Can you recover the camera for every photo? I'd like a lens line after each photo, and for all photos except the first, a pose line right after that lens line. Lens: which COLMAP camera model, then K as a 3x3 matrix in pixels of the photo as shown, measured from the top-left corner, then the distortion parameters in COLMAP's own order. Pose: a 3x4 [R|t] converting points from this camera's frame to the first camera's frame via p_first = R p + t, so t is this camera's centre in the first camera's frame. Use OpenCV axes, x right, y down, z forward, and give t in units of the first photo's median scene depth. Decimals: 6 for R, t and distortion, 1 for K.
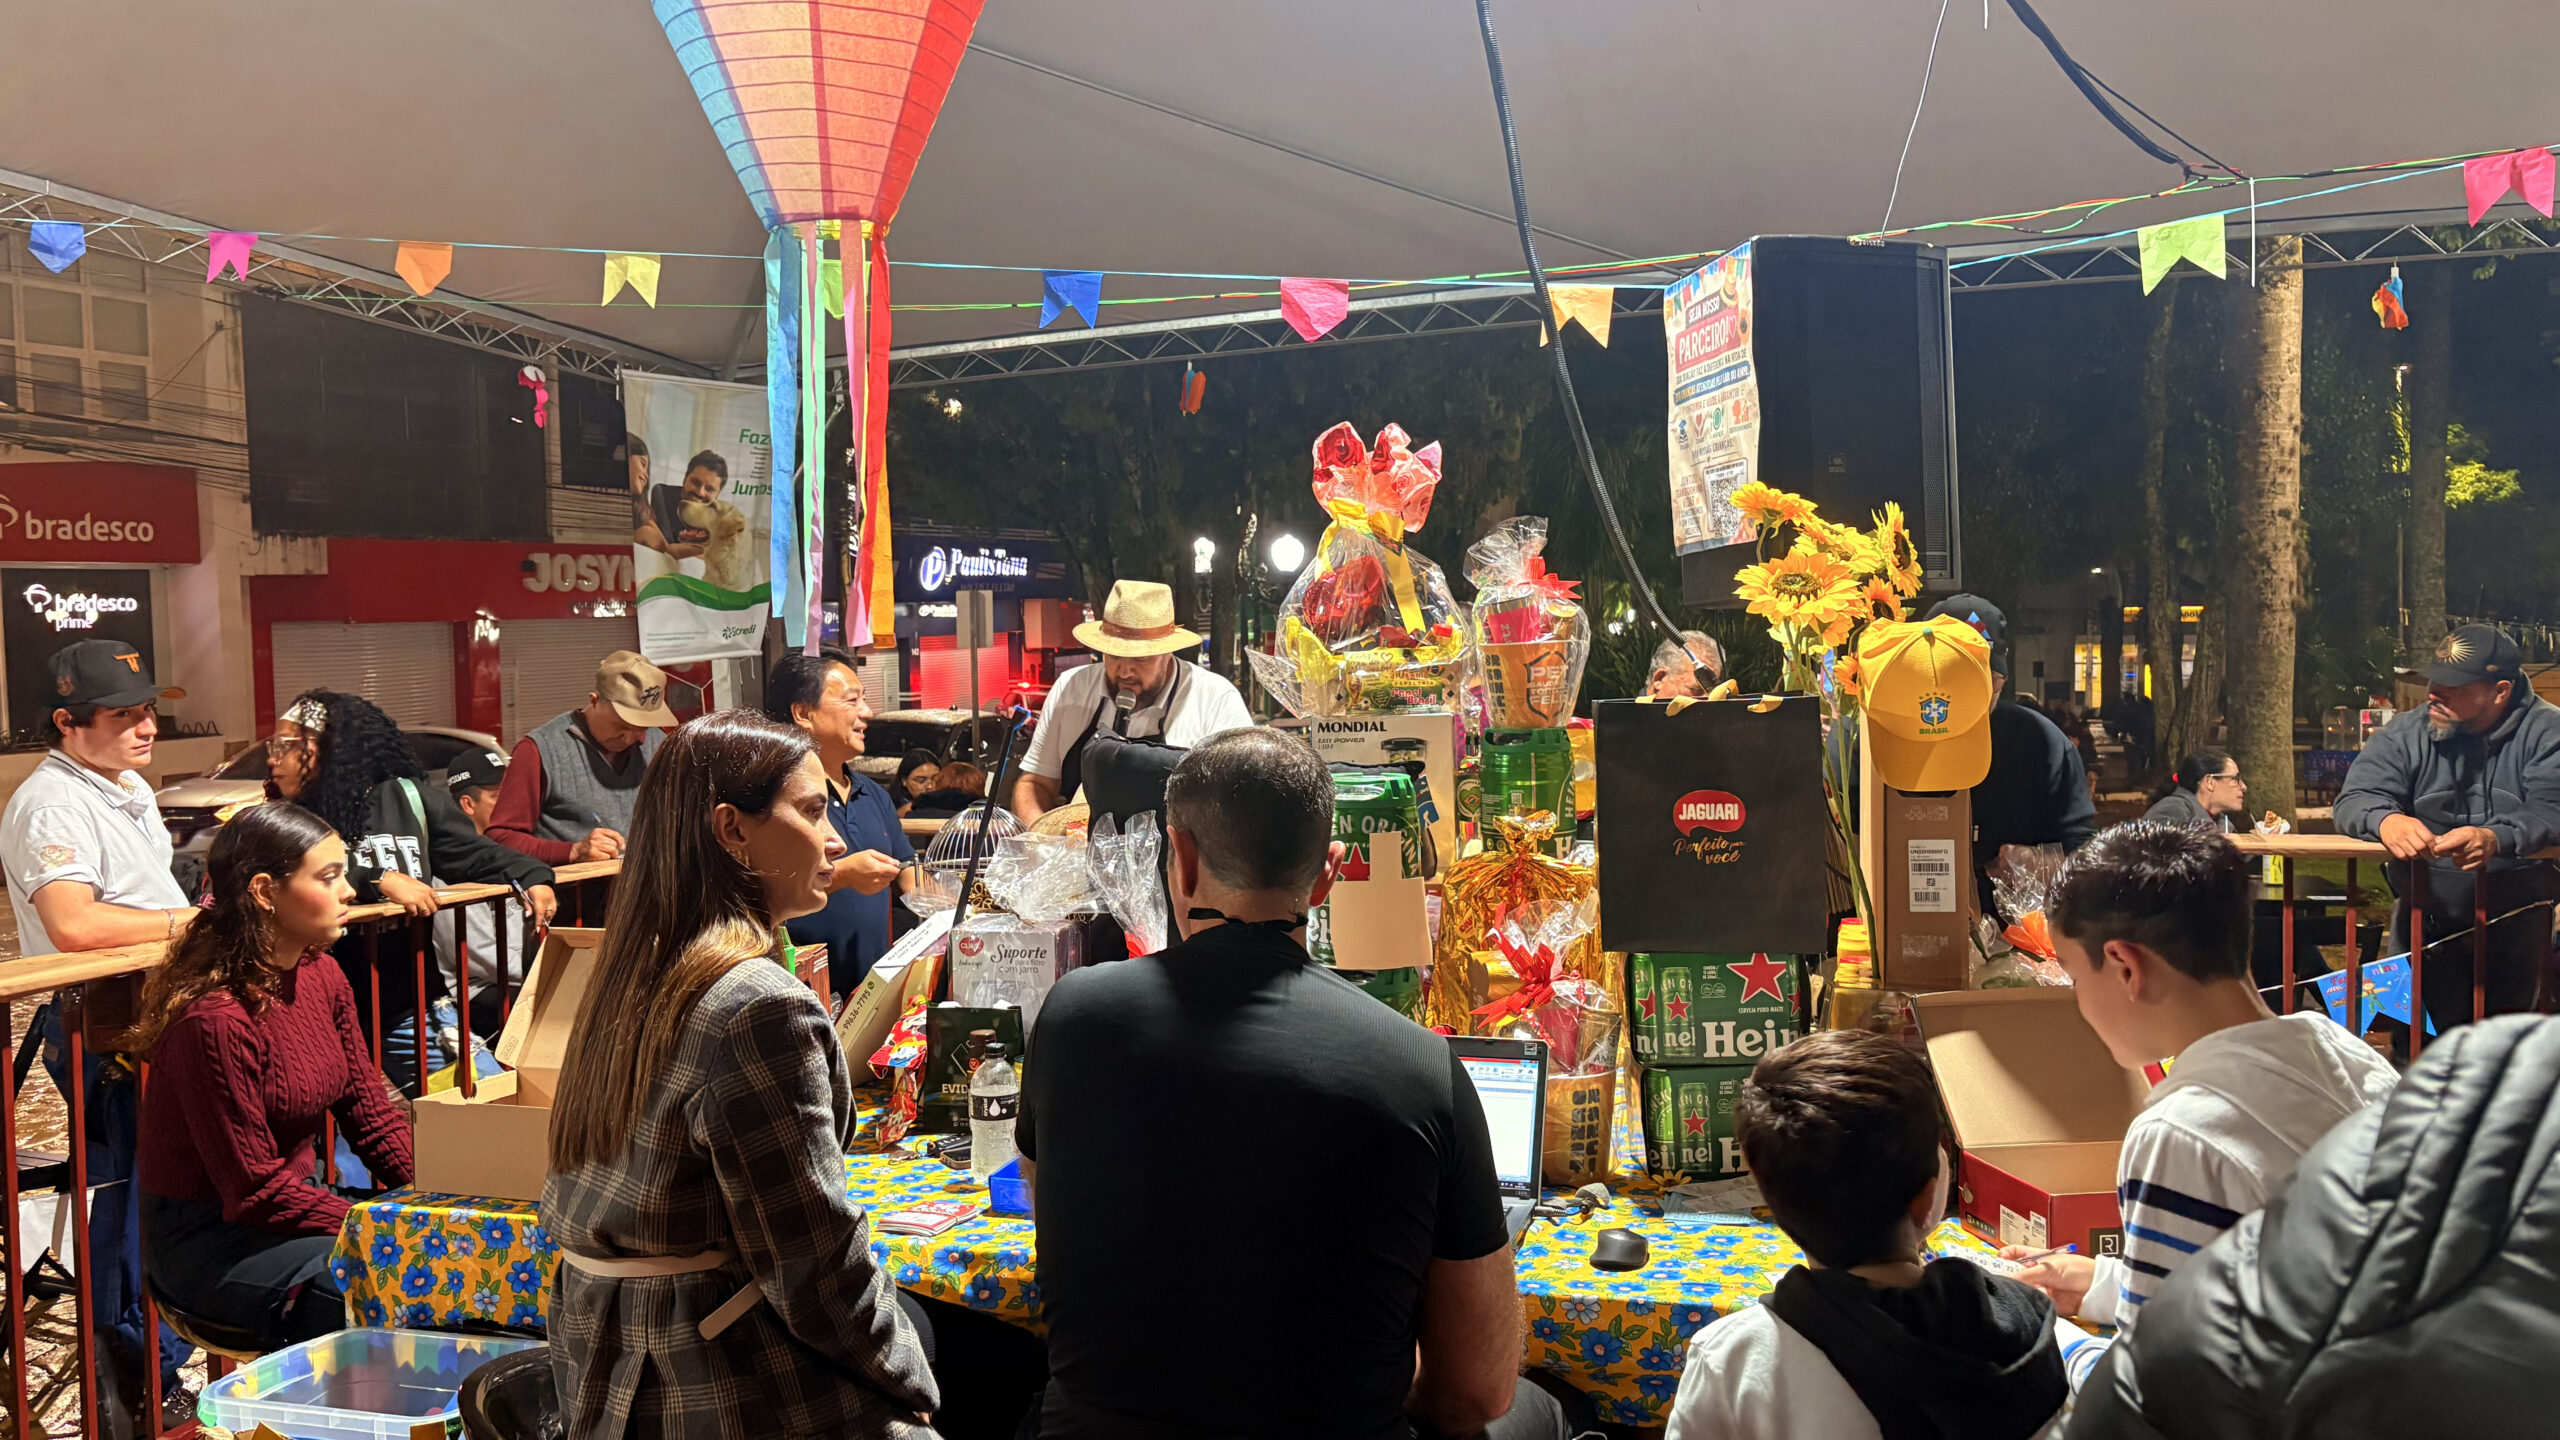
lens RADIAL K [[1977.6, 0, 1277.6], [0, 1977.6, 729.6], [0, 0, 1]] dist [0.045293, -0.046108]
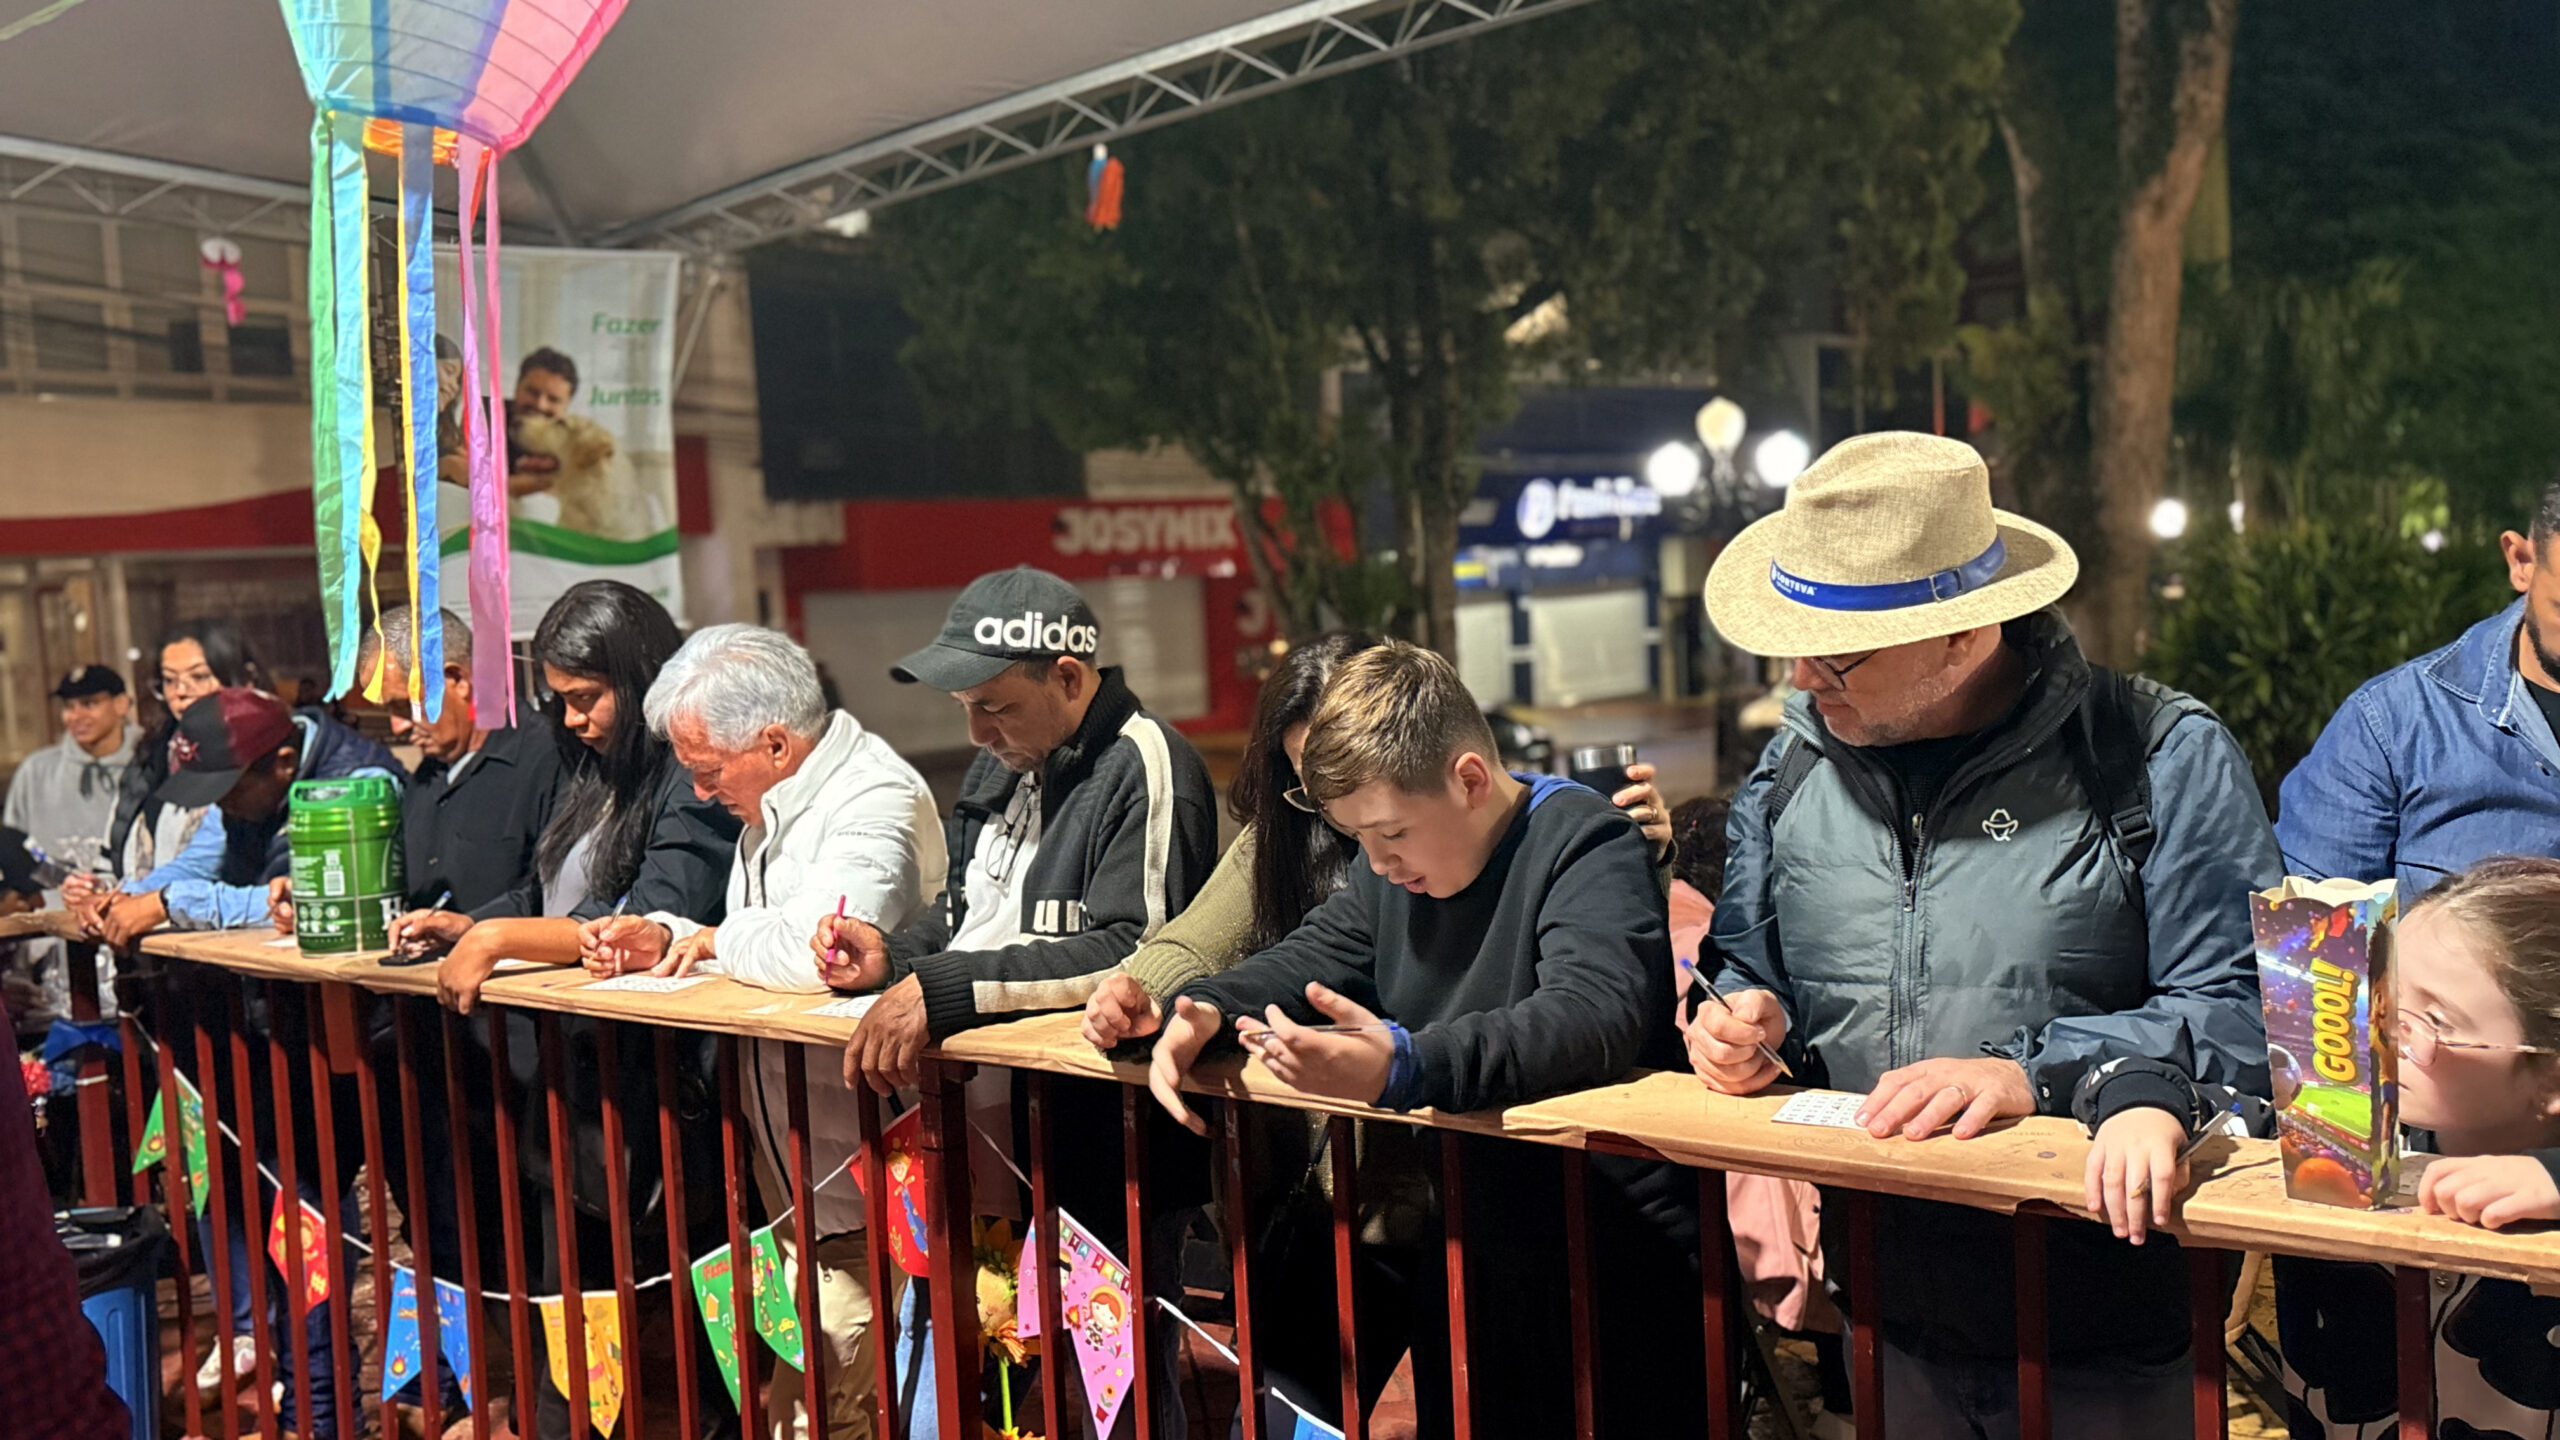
lens RADIAL K [[2110.2, 0, 1264.6], [0, 2110.2, 729.3], [0, 0, 1]] dist [0.034395, -0.026912]
pose [[0.929841, -0.006877, -0.367898, 0.309265], [0.014625, 0.999726, 0.018278, -0.013380], [0.367672, -0.022376, 0.929686, 0.472756]]
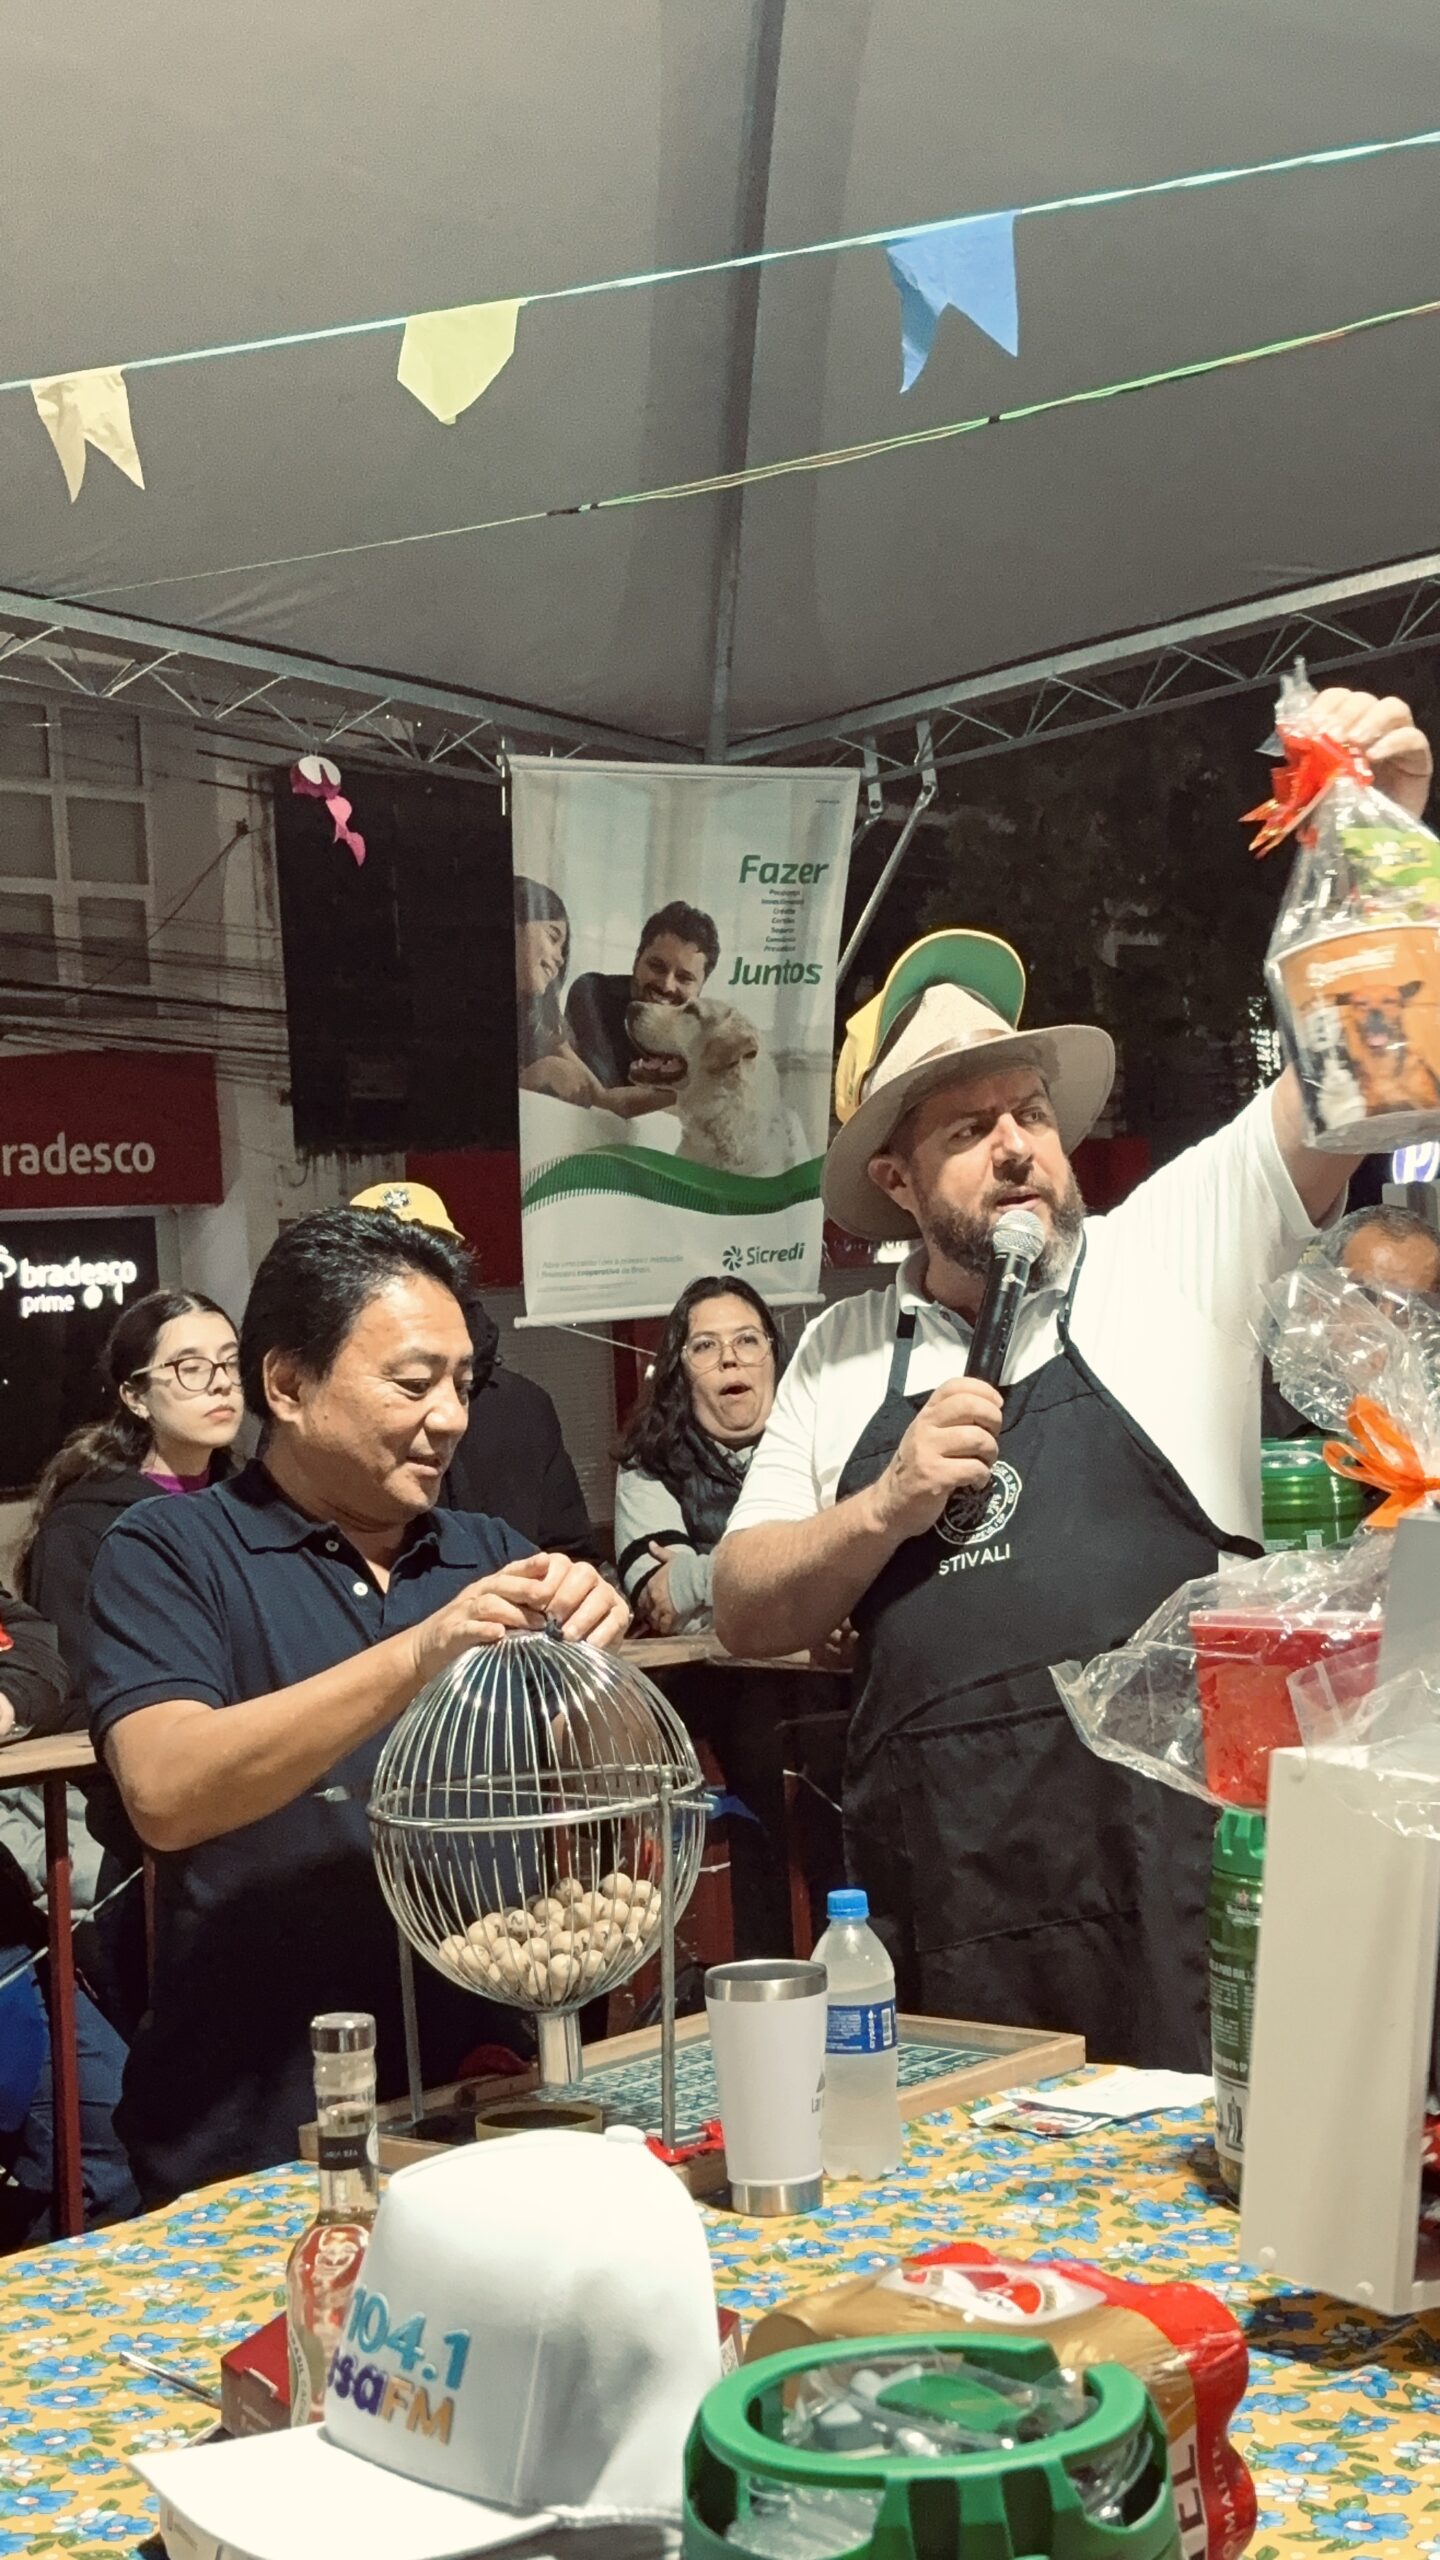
lens RADIAL K [[3351.3, 0, 726.4], [0, 3351.3, 1379.9], [0, 0, 1]] dist [0.120511, 0.000000]
pose [[0.921660, -0.025663, -0.387149, 0.072467], [0.017852, 0.999558, -0.023758, 0.004509], [0.387588, 0.014985, 0.921711, 0.264836]]
